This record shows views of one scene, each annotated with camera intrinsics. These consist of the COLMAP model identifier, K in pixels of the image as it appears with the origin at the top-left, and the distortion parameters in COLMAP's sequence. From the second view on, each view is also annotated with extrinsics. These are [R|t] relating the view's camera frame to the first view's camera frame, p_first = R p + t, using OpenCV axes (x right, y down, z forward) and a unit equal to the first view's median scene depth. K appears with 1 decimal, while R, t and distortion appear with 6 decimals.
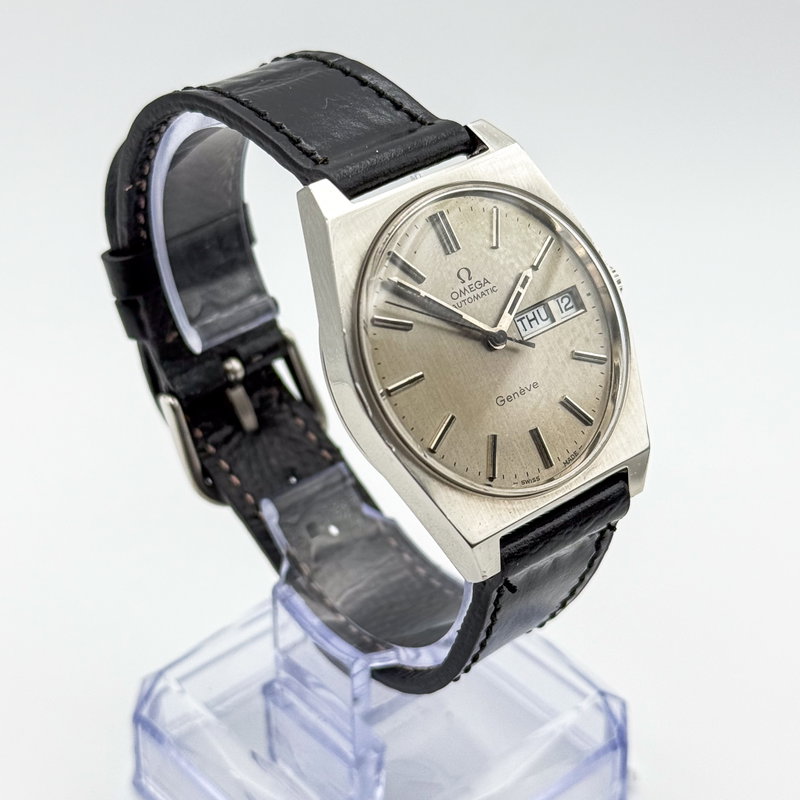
lens RADIAL K [[1953.0, 0, 400.0], [0, 1953.0, 400.0], [0, 0, 1]] dist [-0.037567, -0.220045]
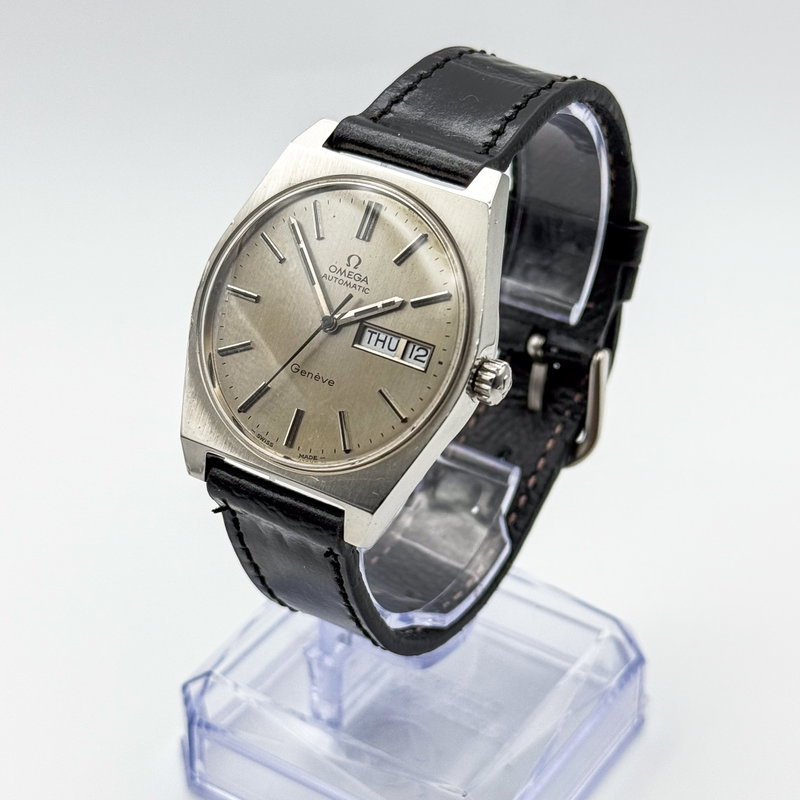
lens RADIAL K [[1953.0, 0, 400.0], [0, 1953.0, 400.0], [0, 0, 1]] dist [-0.037567, -0.220045]
pose [[0.274300, 0.537285, -0.797549, 0.880520], [-0.545608, 0.769899, 0.331008, -0.351946], [0.791878, 0.344354, 0.504331, 0.473895]]
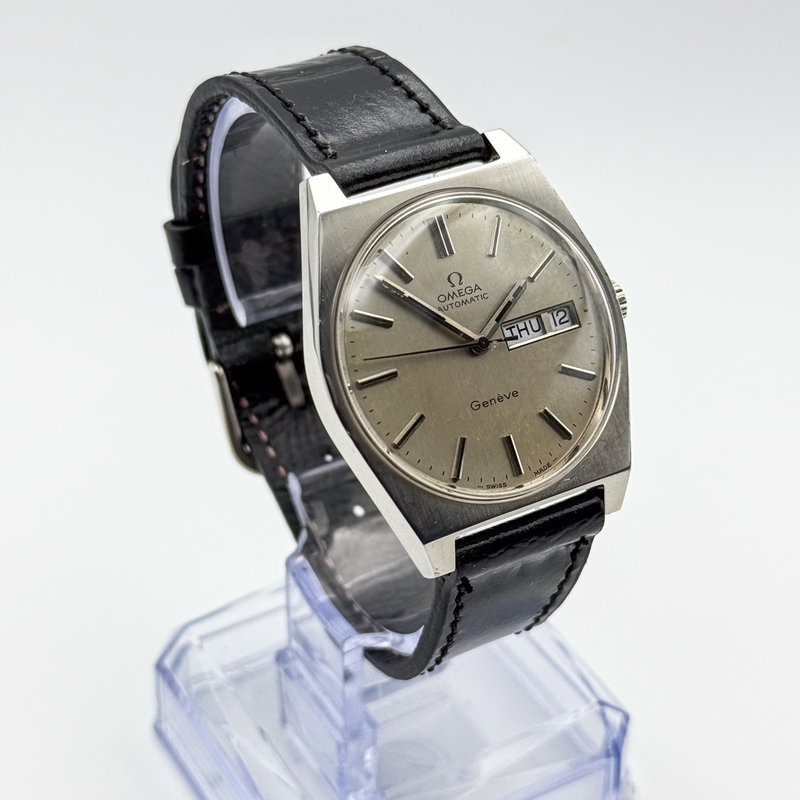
lens RADIAL K [[1953.0, 0, 400.0], [0, 1953.0, 400.0], [0, 0, 1]] dist [-0.037567, -0.220045]
pose [[0.982337, 0.110850, -0.150752, 0.155937], [-0.108465, 0.993811, 0.023981, -0.021180], [0.152478, -0.007206, 0.988281, -0.016688]]
